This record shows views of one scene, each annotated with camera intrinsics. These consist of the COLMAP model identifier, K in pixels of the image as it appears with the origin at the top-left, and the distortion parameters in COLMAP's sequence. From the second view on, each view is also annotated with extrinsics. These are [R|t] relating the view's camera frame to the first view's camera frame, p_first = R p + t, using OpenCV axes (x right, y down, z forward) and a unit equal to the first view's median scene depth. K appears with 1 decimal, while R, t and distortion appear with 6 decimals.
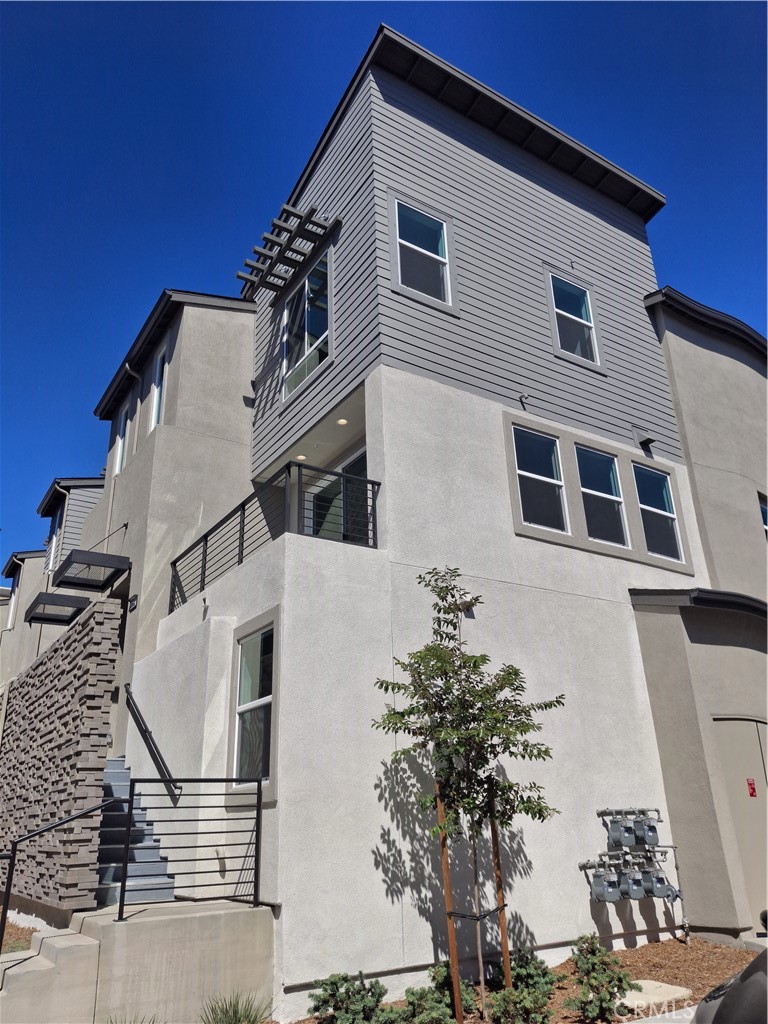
lens RADIAL K [[765.1, 0, 391.9], [0, 765.1, 514.0], [0, 0, 1]] dist [0.048519, -0.086206]
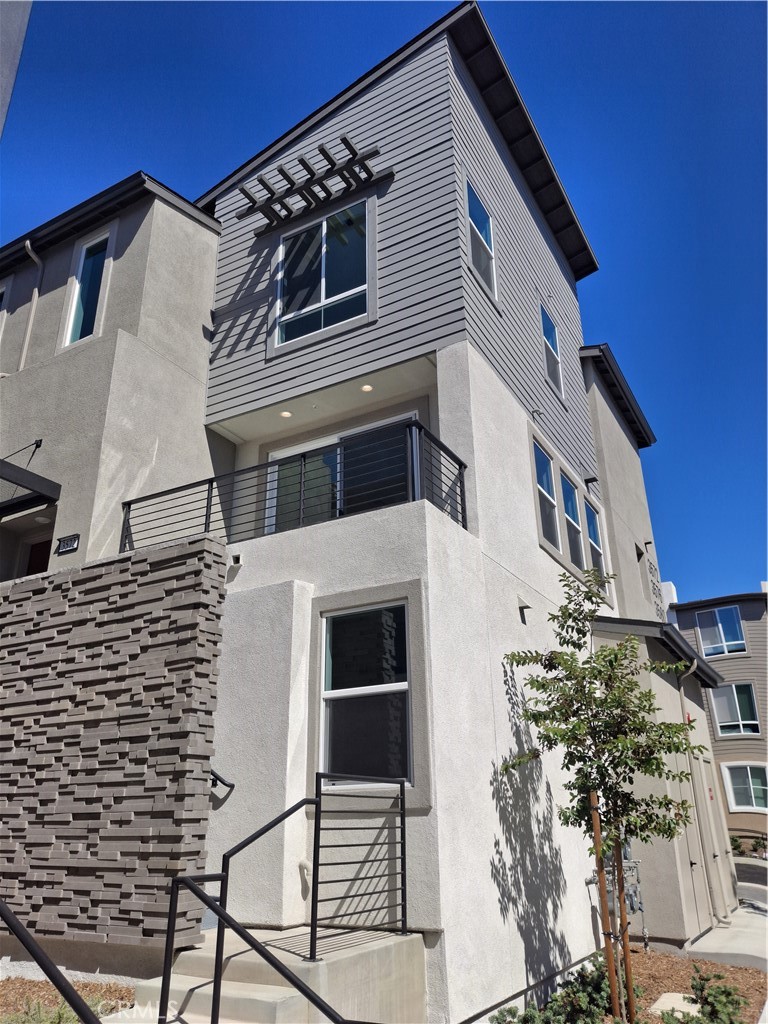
lens RADIAL K [[765.1, 0, 391.7], [0, 765.1, 511.3], [0, 0, 1]] dist [0.048519, -0.086206]
pose [[0.885507, 0.193569, 0.422384, -0.387078], [-0.185506, 0.980775, -0.060564, 0.070955], [-0.425987, -0.024724, 0.904391, 0.163601]]
